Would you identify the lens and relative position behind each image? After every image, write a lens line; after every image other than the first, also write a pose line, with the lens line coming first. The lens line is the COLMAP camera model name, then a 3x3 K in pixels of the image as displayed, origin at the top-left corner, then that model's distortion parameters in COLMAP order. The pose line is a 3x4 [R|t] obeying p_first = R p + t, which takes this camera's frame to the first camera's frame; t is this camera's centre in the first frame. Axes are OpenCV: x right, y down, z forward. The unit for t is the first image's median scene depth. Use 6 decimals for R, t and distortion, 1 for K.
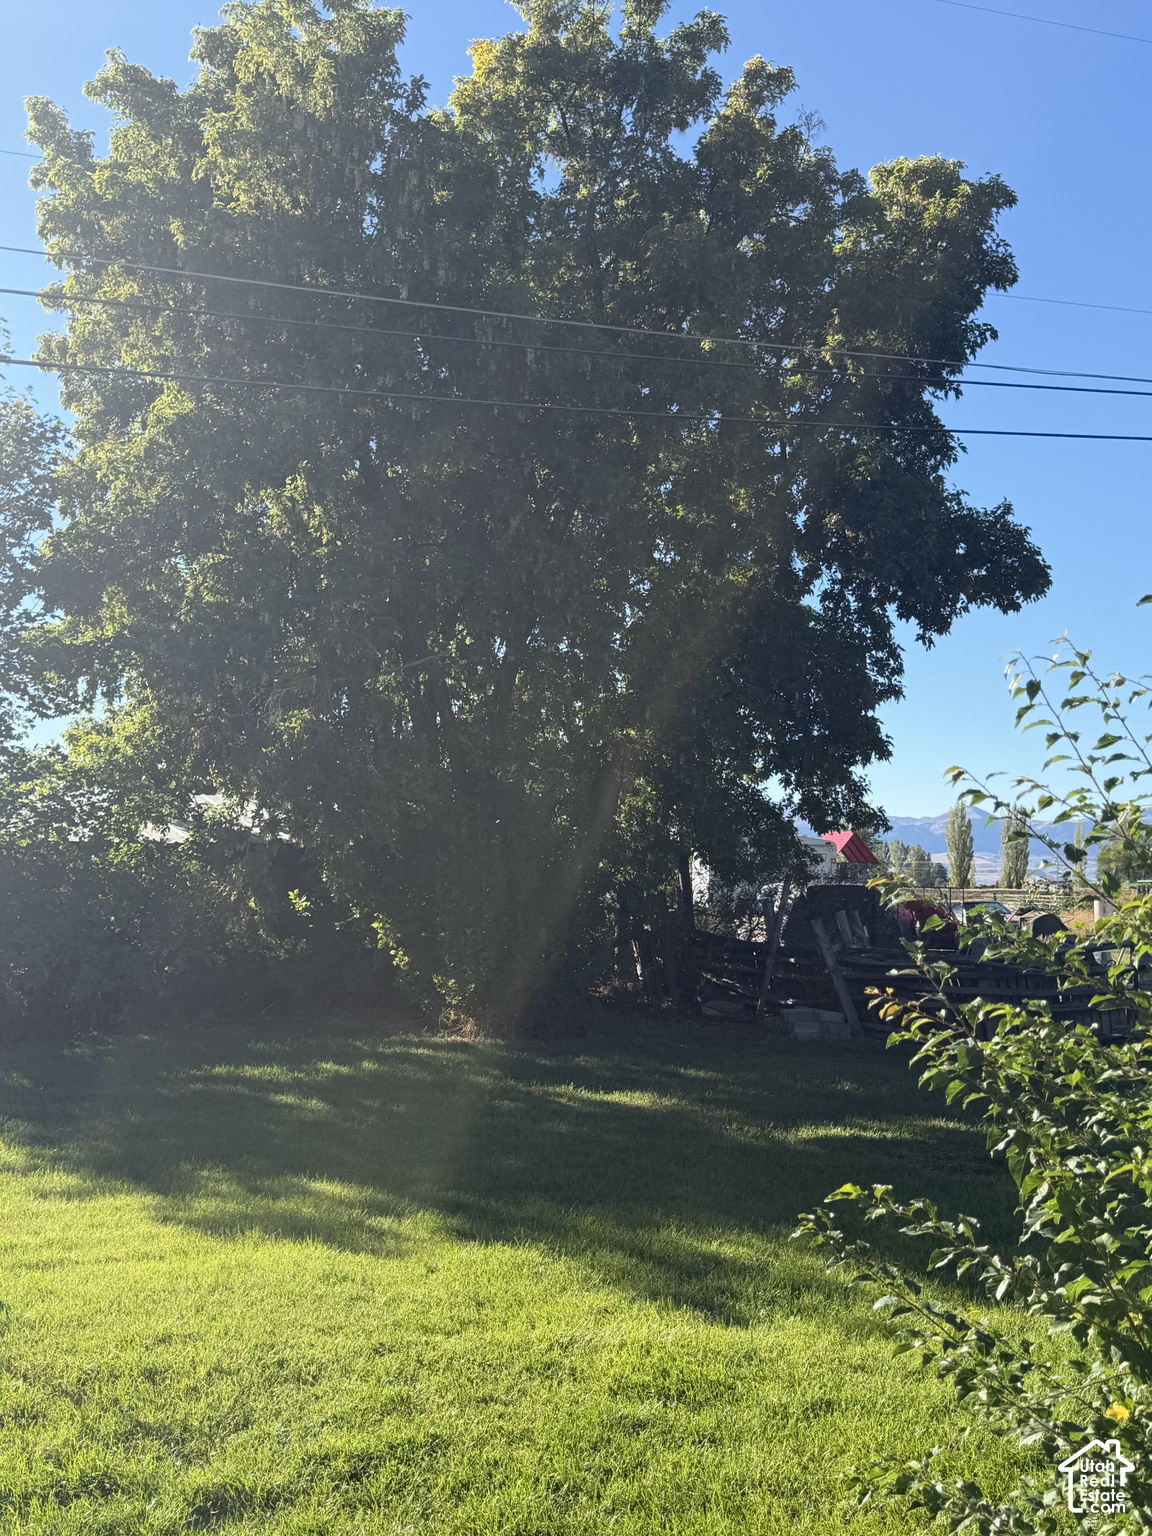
lens RADIAL K [[1746.9, 0, 575.3], [0, 1746.9, 768.0], [0, 0, 1]] dist [0.081748, 0.000000]
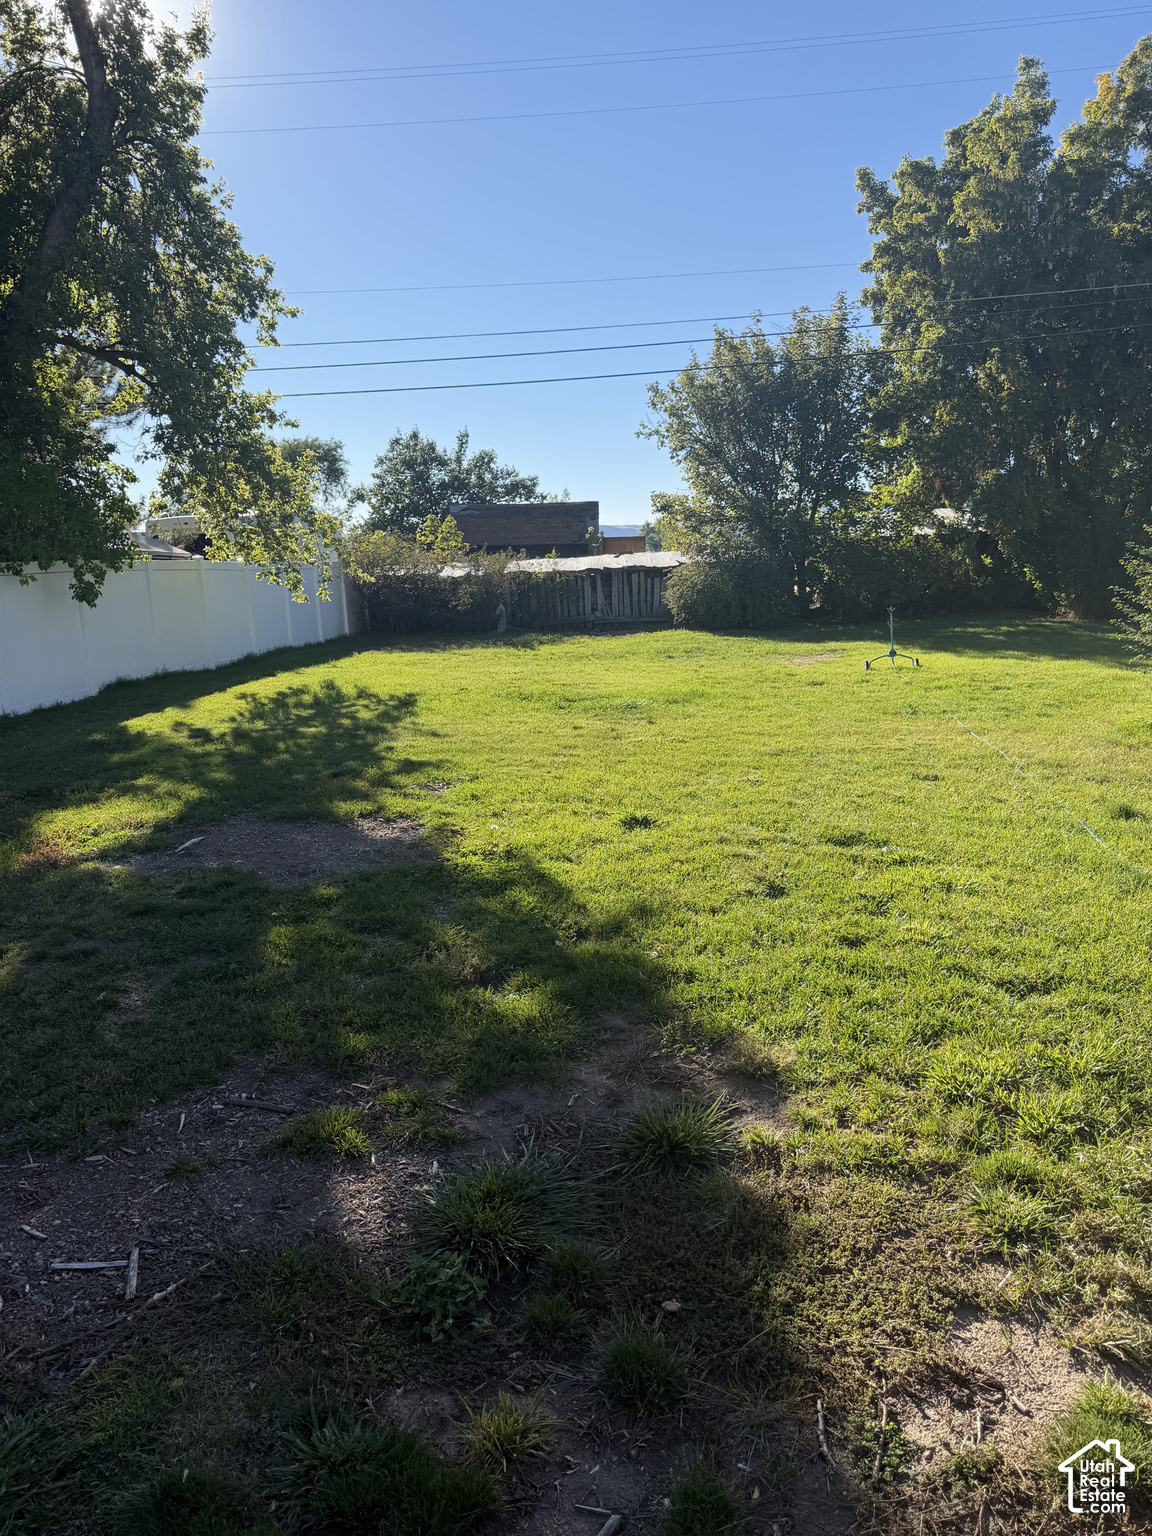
lens RADIAL K [[1087.6, 0, 567.6], [0, 1087.6, 760.7], [0, 0, 1]] dist [0.028183, -0.028696]
pose [[0.878231, 0.050071, -0.475607, 0.043713], [0.068280, 0.971187, 0.228327, -0.027625], [0.473337, -0.232998, 0.849508, -0.479028]]
